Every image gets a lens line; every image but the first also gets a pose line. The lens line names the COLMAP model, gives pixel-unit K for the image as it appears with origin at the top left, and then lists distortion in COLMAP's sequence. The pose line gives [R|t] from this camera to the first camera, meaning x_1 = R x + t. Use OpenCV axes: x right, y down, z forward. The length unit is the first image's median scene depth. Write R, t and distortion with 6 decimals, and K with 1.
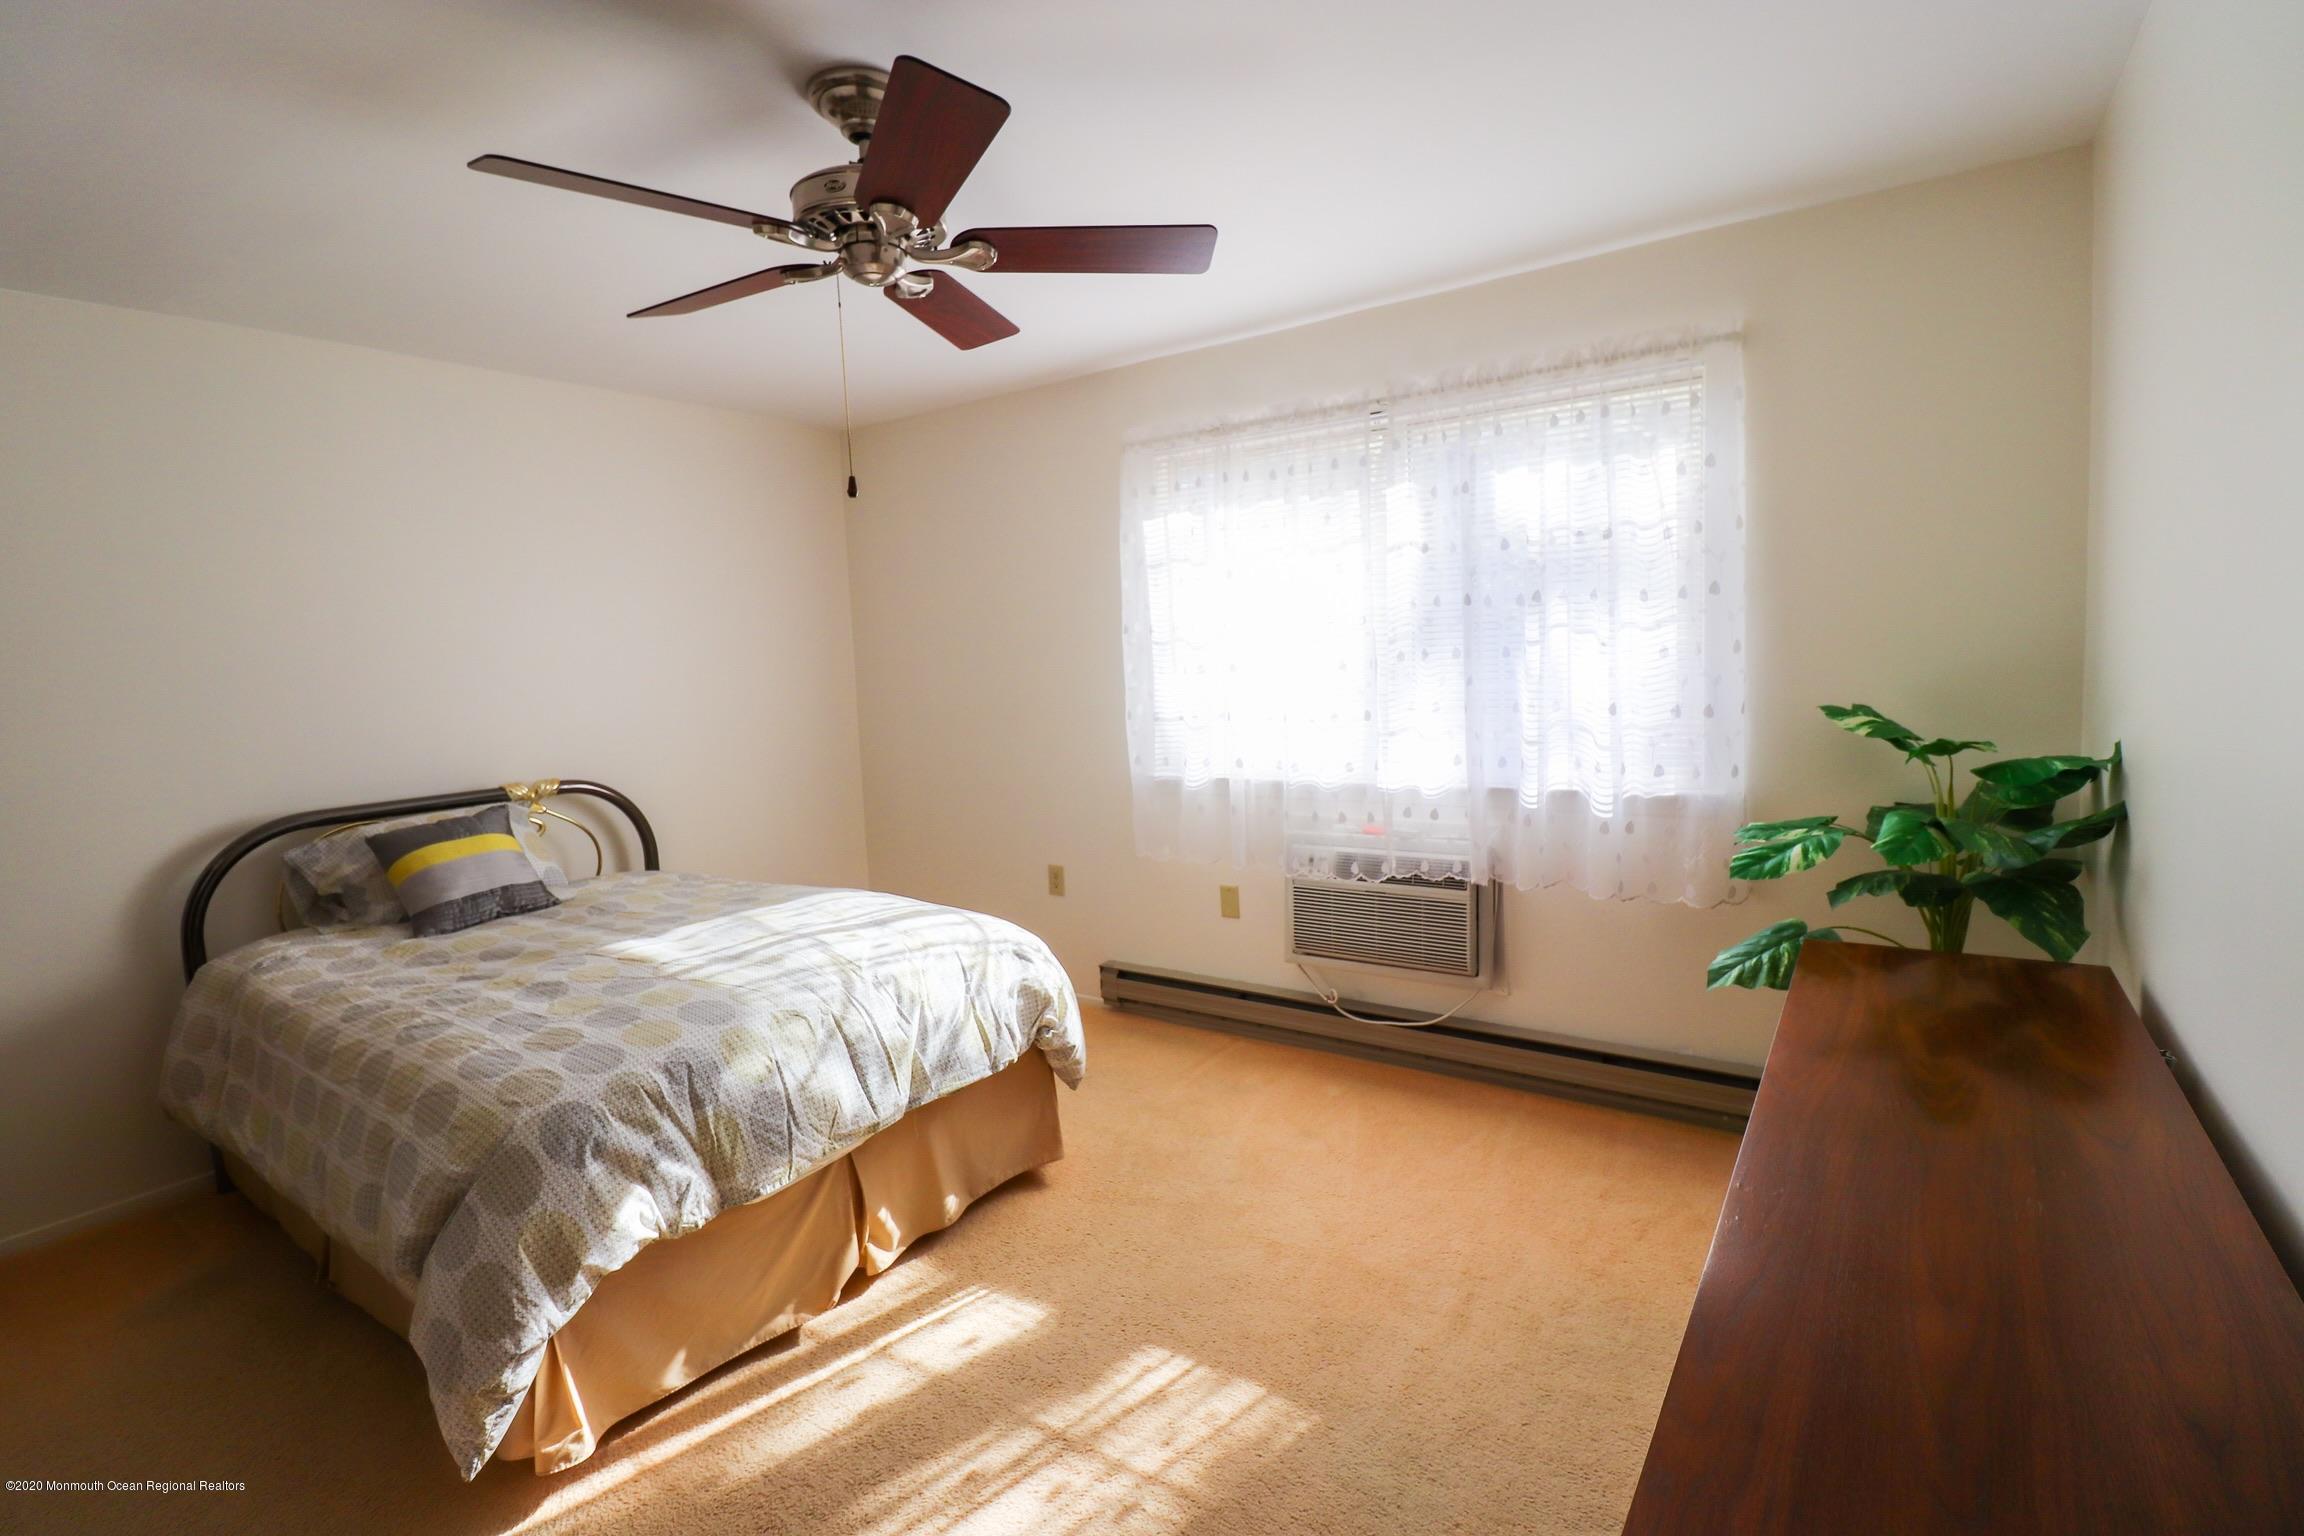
lens RADIAL K [[1071.3, 0, 1163.3], [0, 1071.3, 761.1], [0, 0, 1]] dist [-0.011887, -0.000289]
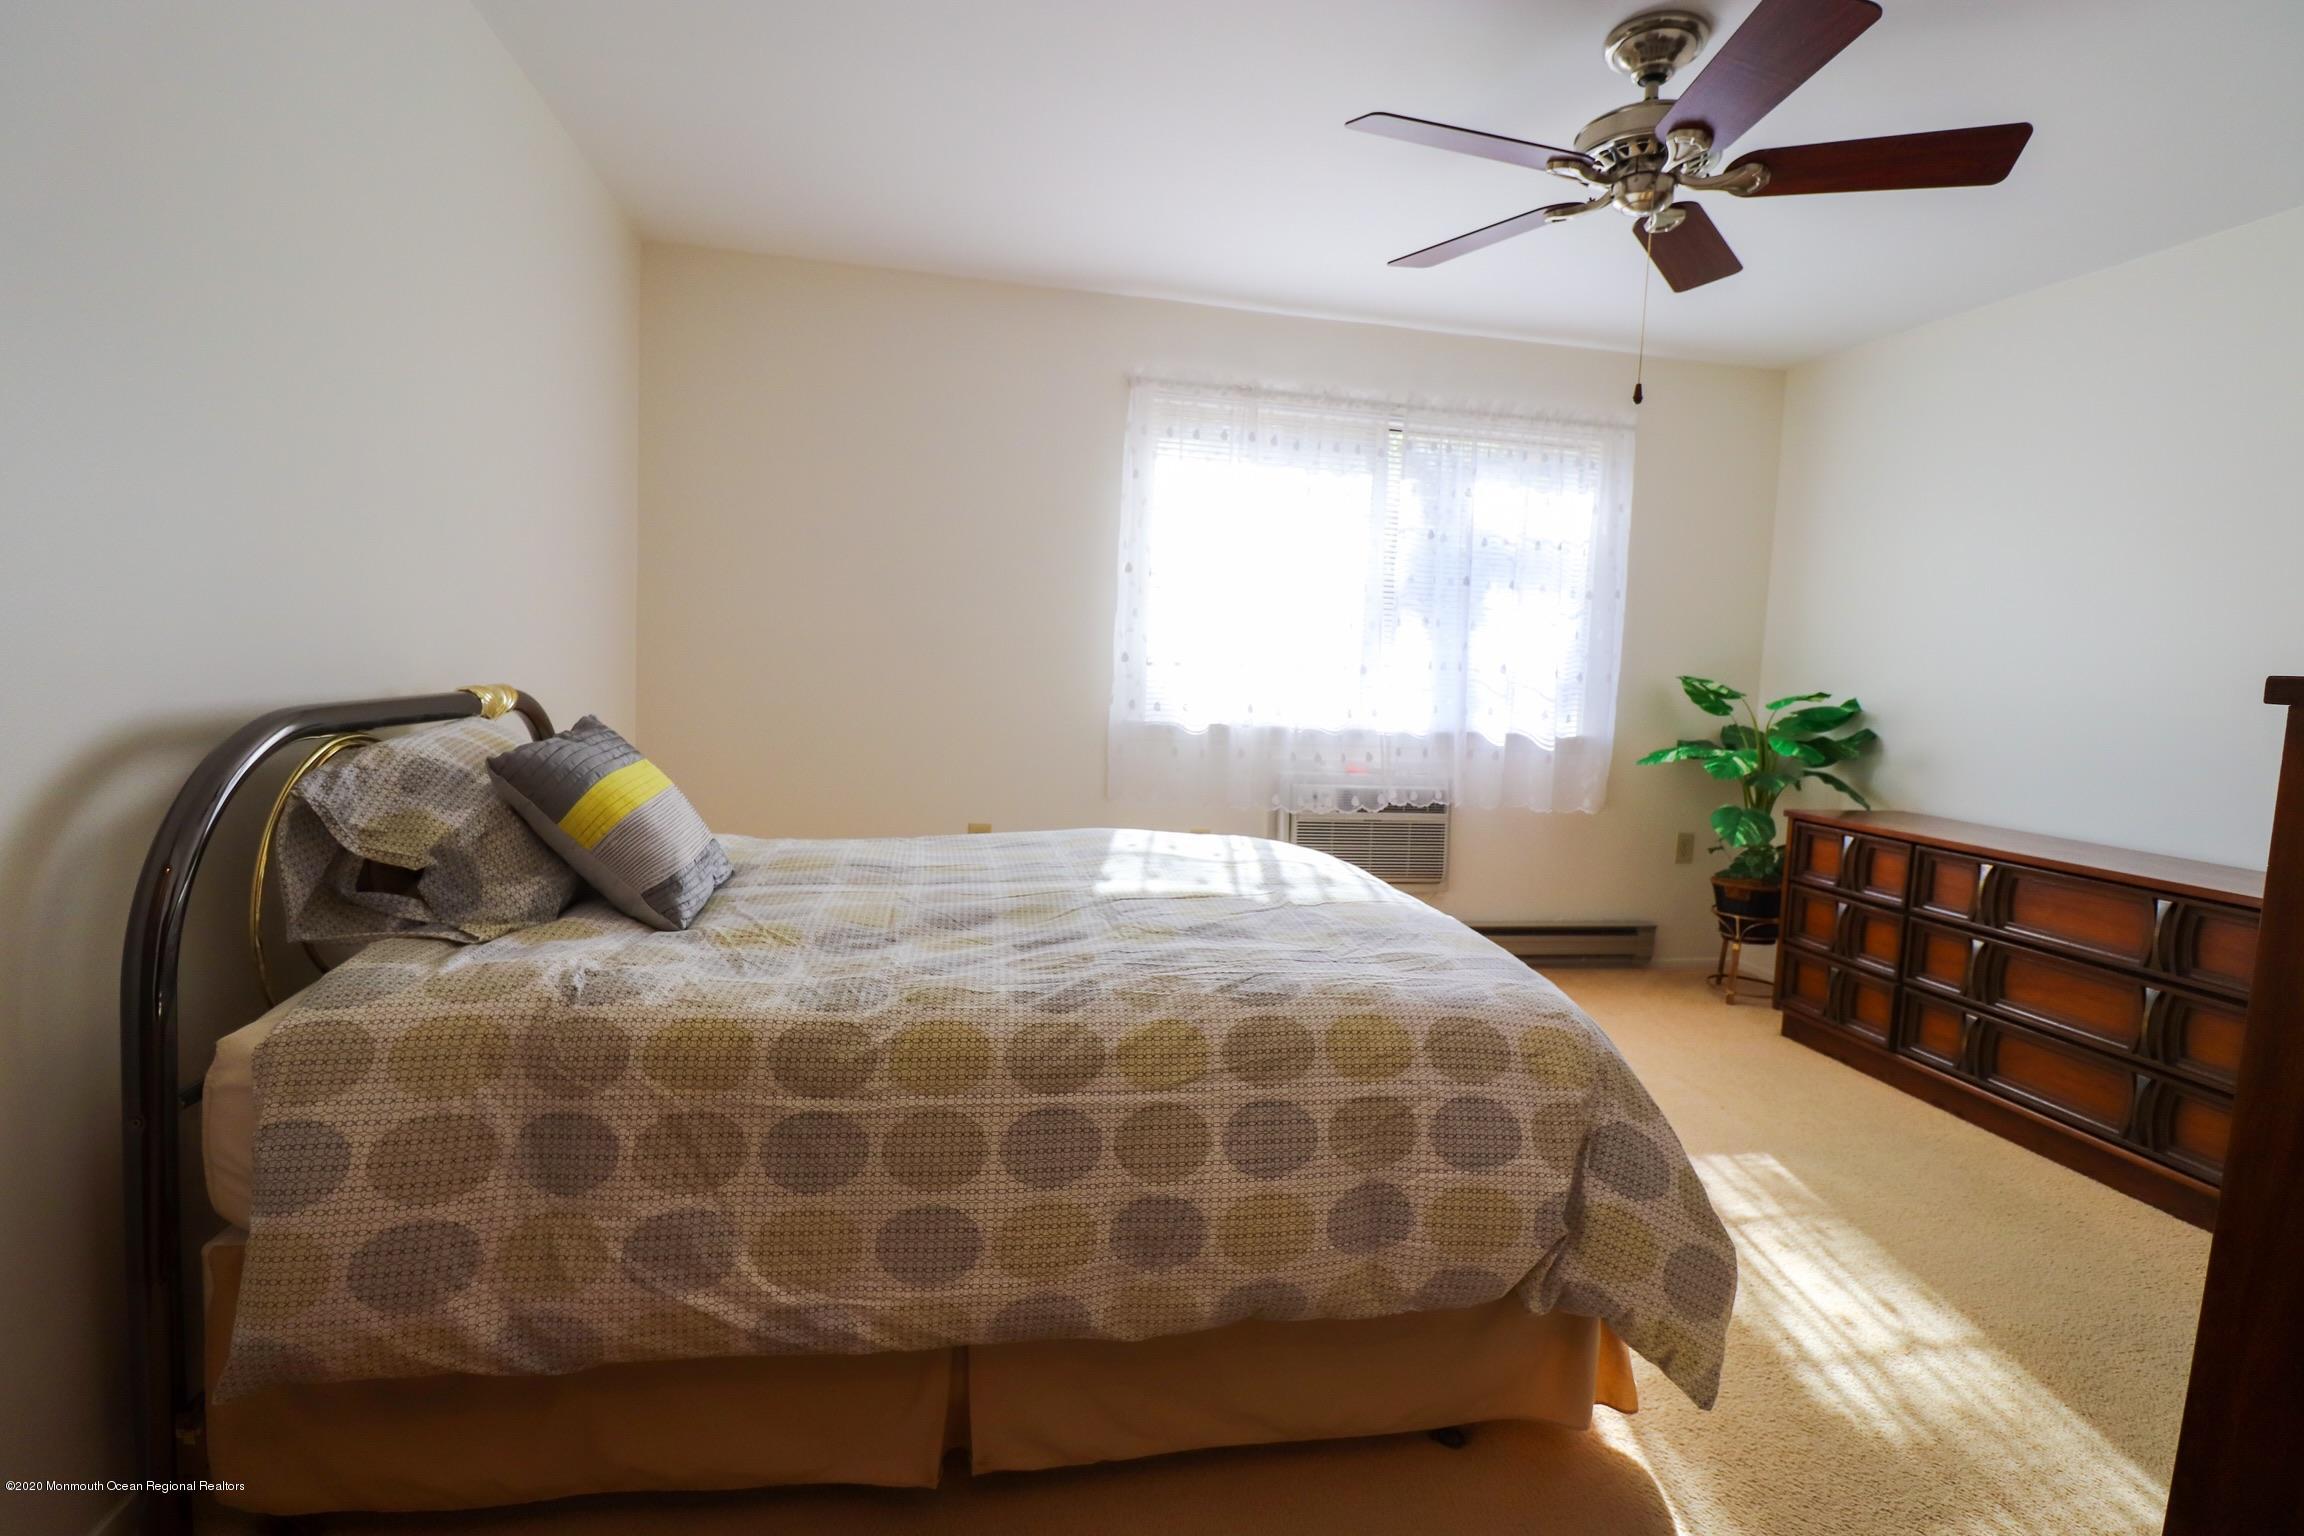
lens RADIAL K [[1071.3, 0, 1163.5], [0, 1071.3, 776.6], [0, 0, 1]] dist [-0.011887, -0.000289]
pose [[0.686603, -0.001262, 0.727031, -0.838722], [0.000545, 0.999999, 0.001221, 0.074625], [-0.727032, -0.000442, 0.686604, 0.369459]]
